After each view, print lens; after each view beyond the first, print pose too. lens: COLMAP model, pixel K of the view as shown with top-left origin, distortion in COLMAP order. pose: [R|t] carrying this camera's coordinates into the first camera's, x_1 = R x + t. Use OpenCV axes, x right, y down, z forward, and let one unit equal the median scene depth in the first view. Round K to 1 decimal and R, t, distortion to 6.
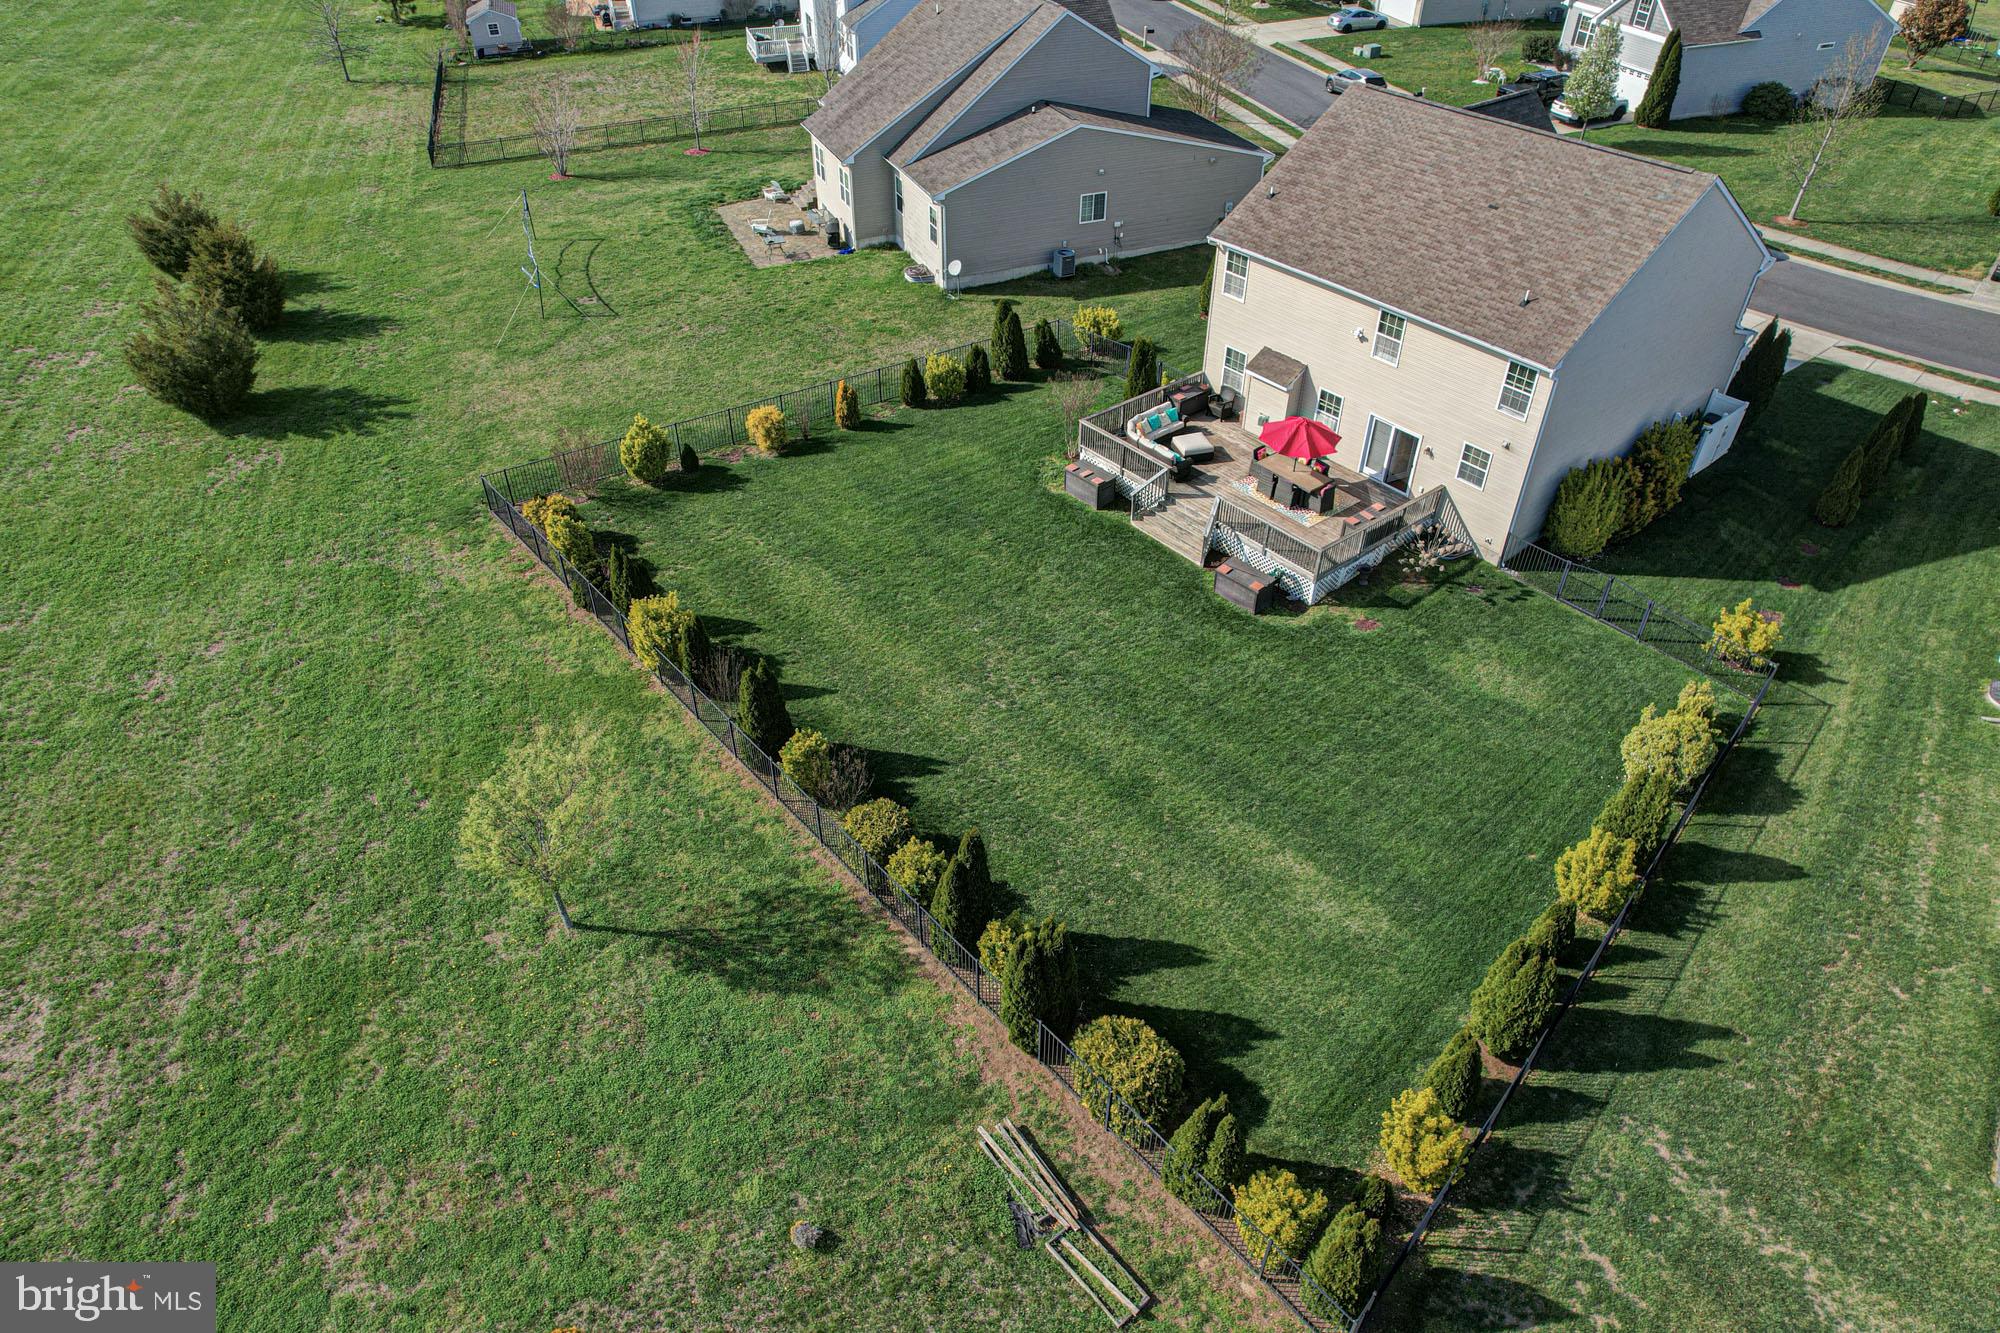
lens RADIAL K [[1249.2, 0, 1000.1], [0, 1249.2, 667.8], [0, 0, 1]] dist [-0.056716, 0.036774]
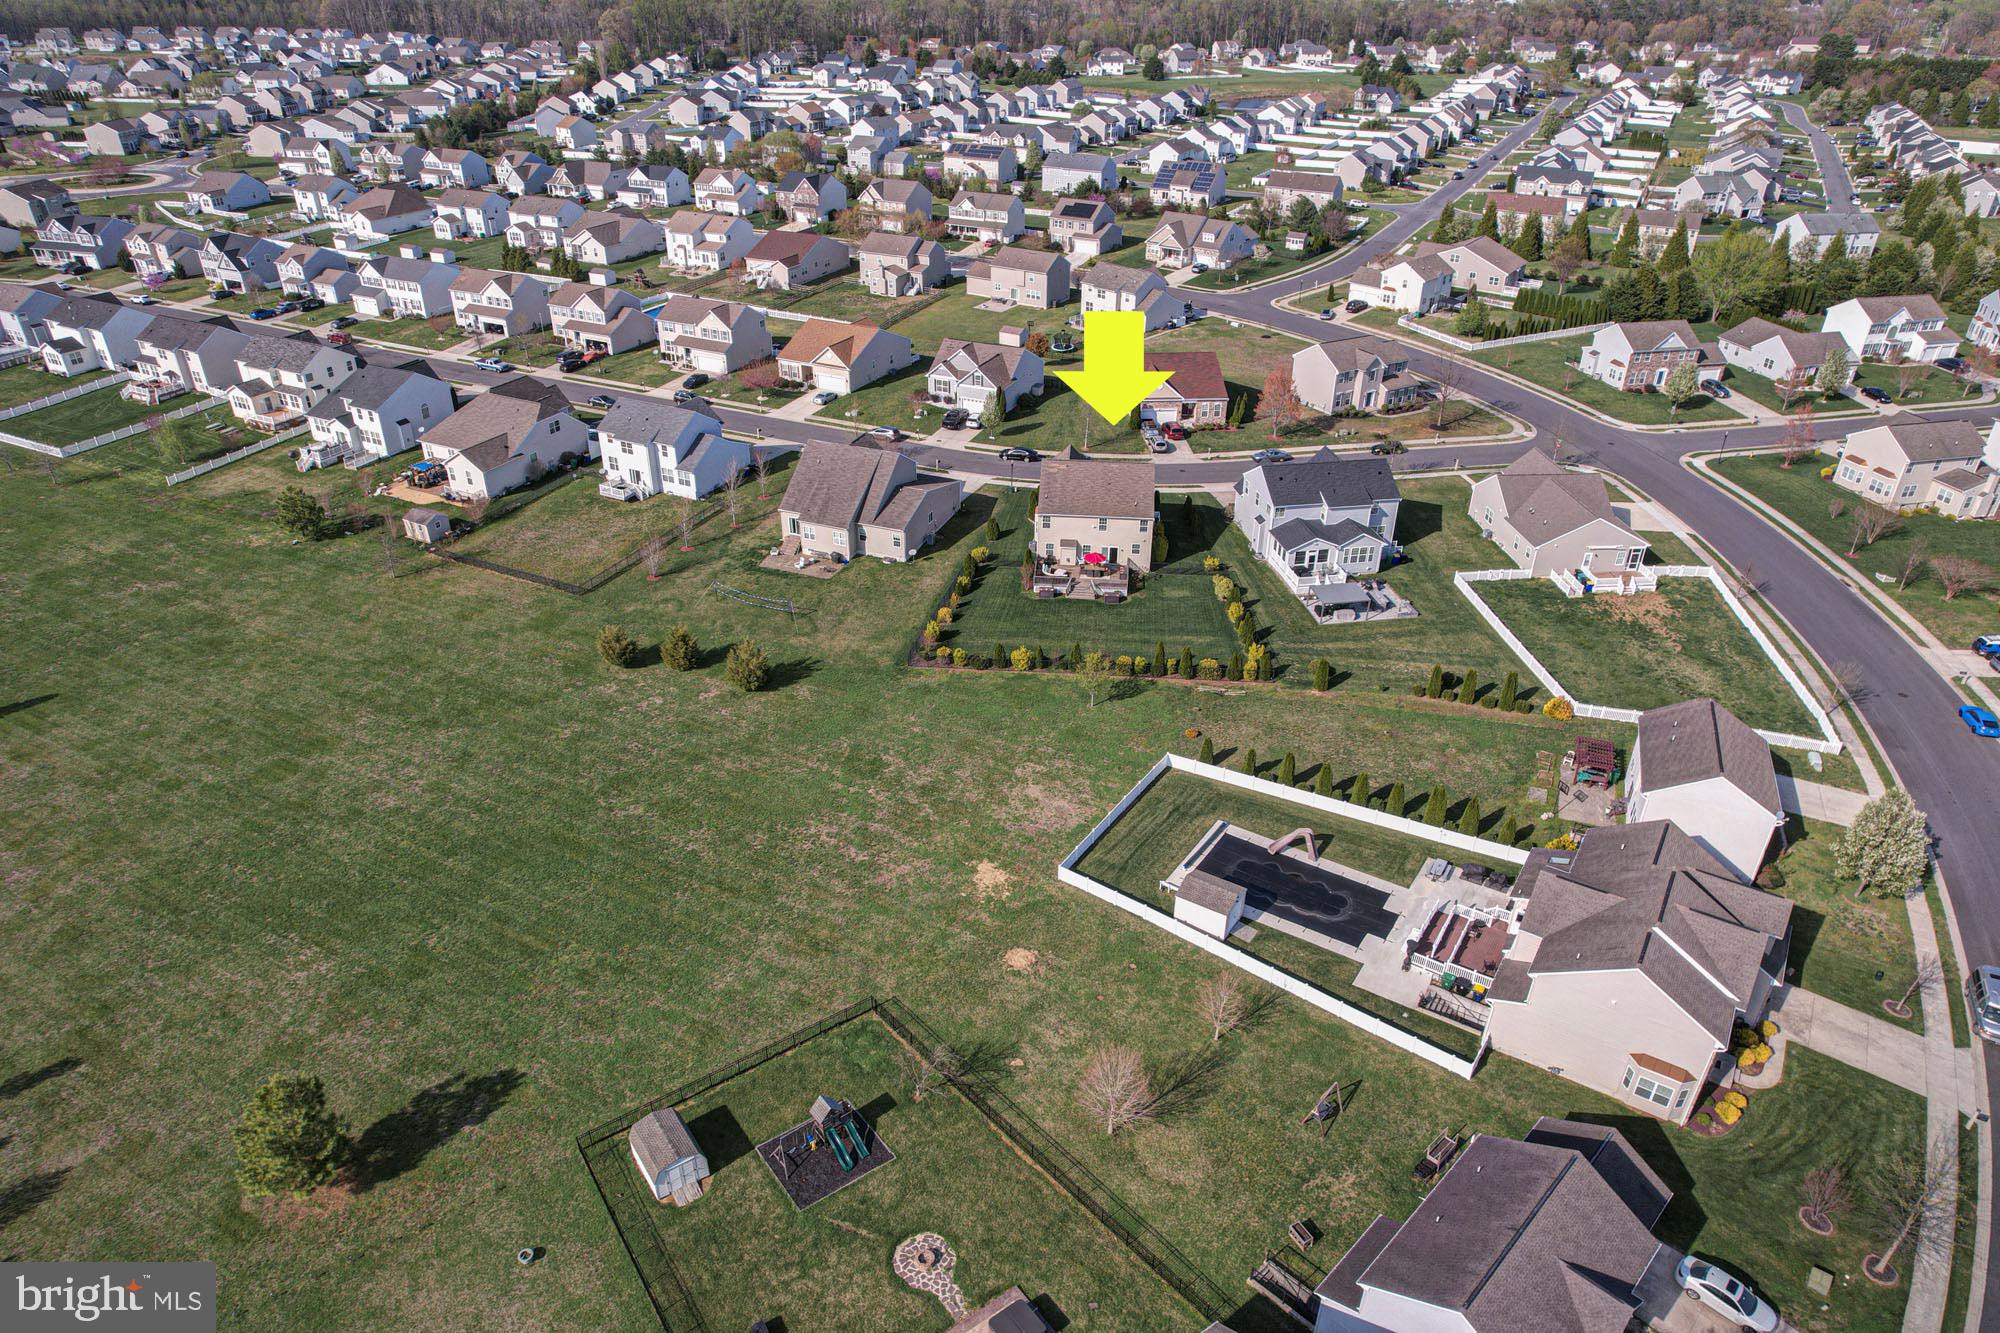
lens RADIAL K [[1249.2, 0, 993.0], [0, 1249.2, 672.4], [0, 0, 1]] dist [-0.056716, 0.036774]
pose [[0.685085, -0.364275, 0.630842, -2.248607], [0.449634, 0.892797, 0.027244, -0.122346], [-0.573139, 0.264984, 0.775432, -1.444067]]
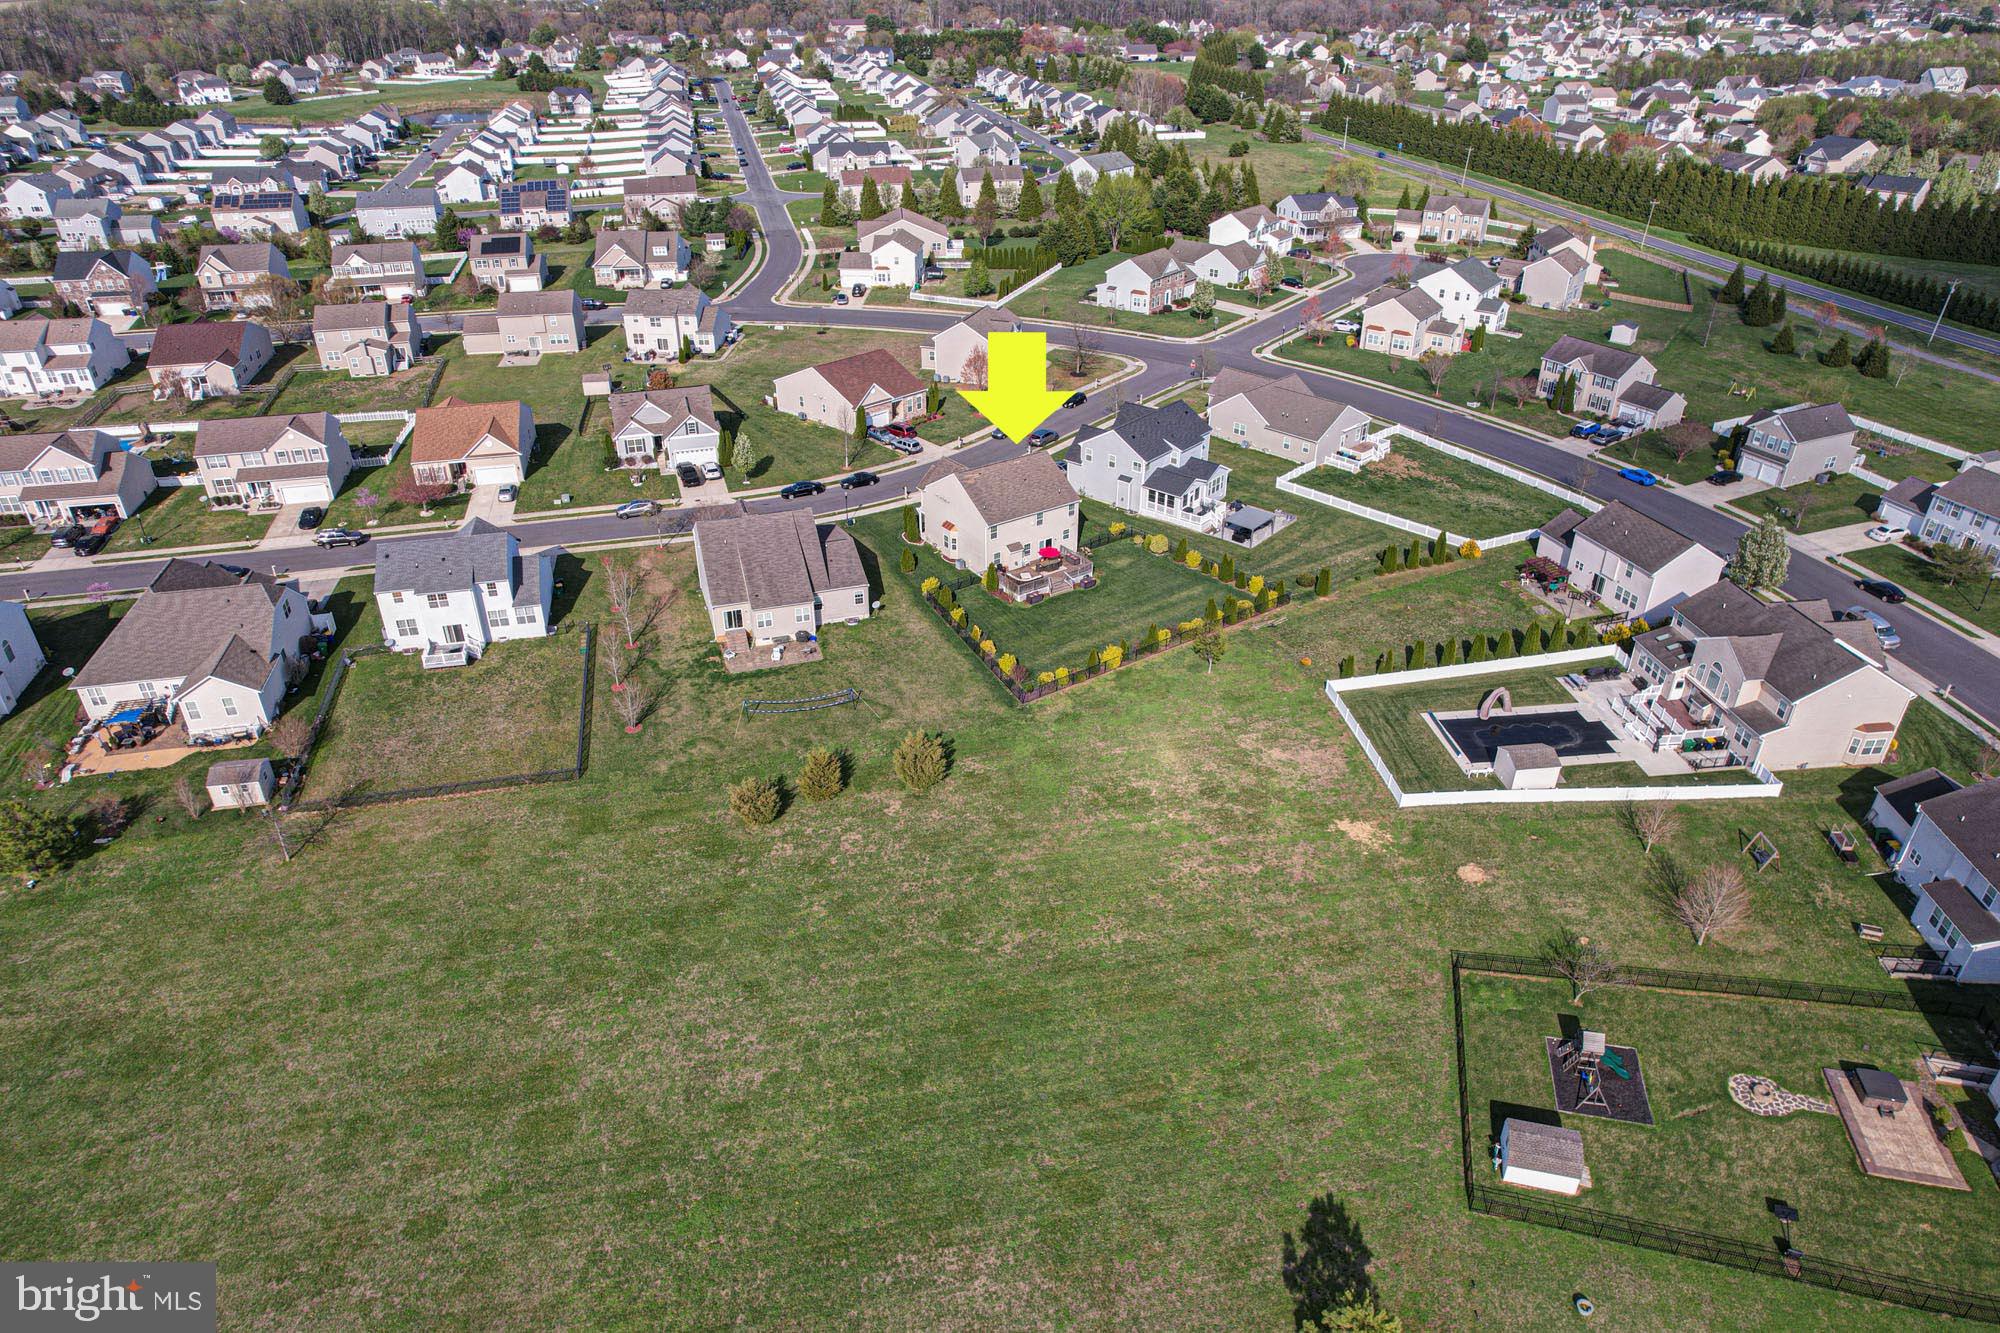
lens RADIAL K [[1249.2, 0, 1017.0], [0, 1249.2, 672.2], [0, 0, 1]] dist [-0.056716, 0.036774]
pose [[0.063763, -0.505158, 0.860668, -2.918095], [0.626598, 0.691501, 0.359446, -1.254679], [-0.776729, 0.516374, 0.360624, -0.022367]]
